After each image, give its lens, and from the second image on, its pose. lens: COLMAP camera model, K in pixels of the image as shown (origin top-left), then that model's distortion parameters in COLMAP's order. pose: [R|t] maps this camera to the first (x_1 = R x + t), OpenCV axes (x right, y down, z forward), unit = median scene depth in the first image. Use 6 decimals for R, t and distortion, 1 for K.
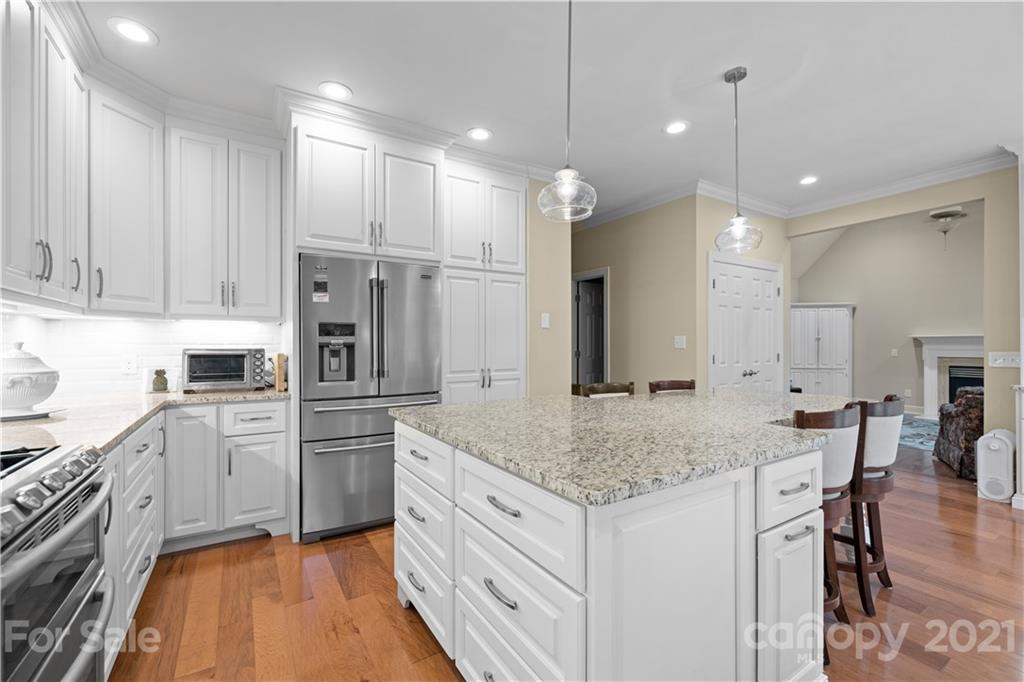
lens RADIAL K [[433.3, 0, 502.0], [0, 433.3, 342.7], [0, 0, 1]] dist [0.003508, -0.001139]
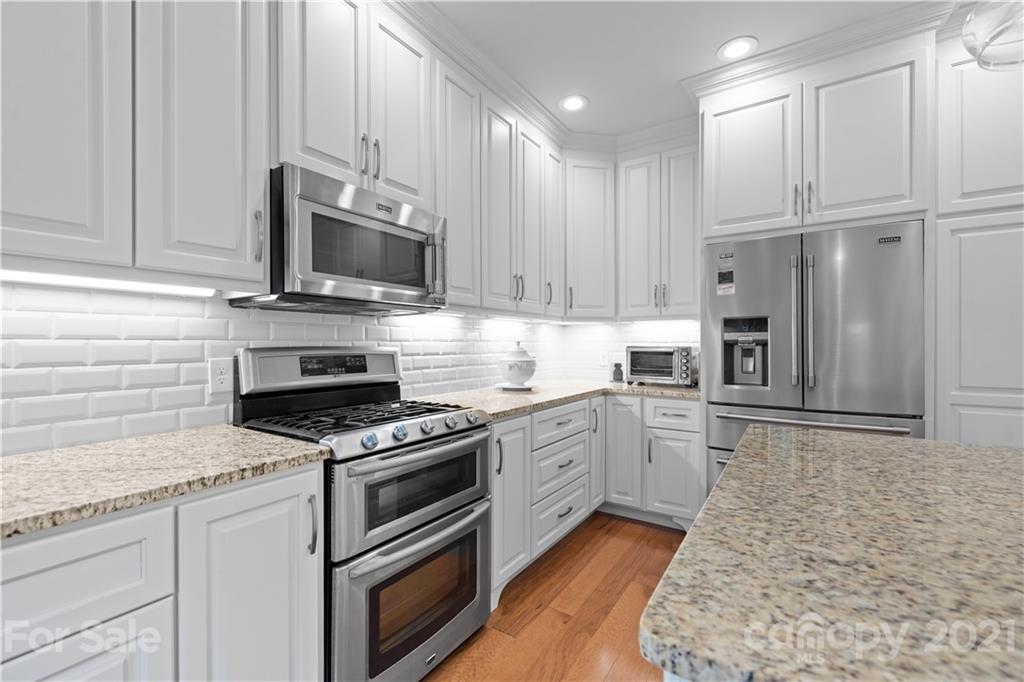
lens RADIAL K [[433.3, 0, 507.1], [0, 433.3, 342.0], [0, 0, 1]] dist [0.003508, -0.001139]
pose [[0.419684, -0.002558, -0.907667, 0.199659], [0.004074, 0.999991, -0.000935, 0.002853], [0.907661, -0.003306, 0.419691, 0.211608]]
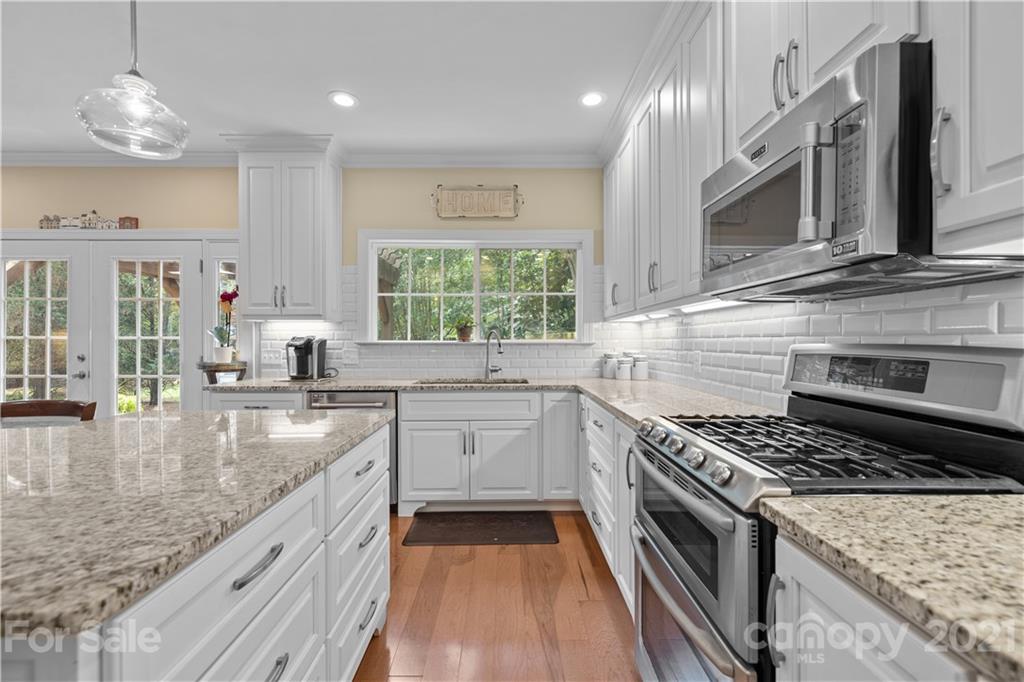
lens RADIAL K [[433.3, 0, 508.9], [0, 433.3, 342.9], [0, 0, 1]] dist [0.003508, -0.001139]
pose [[-0.854434, -0.003250, 0.519550, -0.459609], [-0.002562, 0.999995, 0.002042, 0.007037], [-0.519554, 0.000414, -0.854438, 0.844232]]
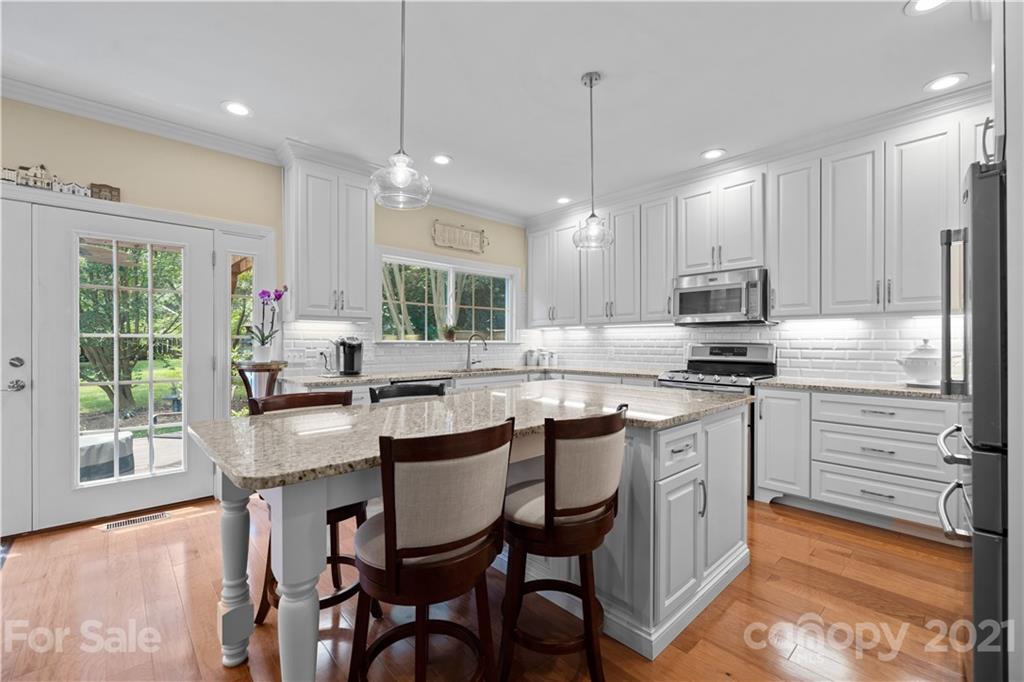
lens RADIAL K [[433.3, 0, 508.2], [0, 433.3, 346.8], [0, 0, 1]] dist [0.003508, -0.001139]
pose [[-0.981752, -0.001824, -0.190156, 0.458007], [-0.003087, 0.999975, 0.006350, 0.015065], [0.190140, 0.006821, -0.981733, 1.550809]]
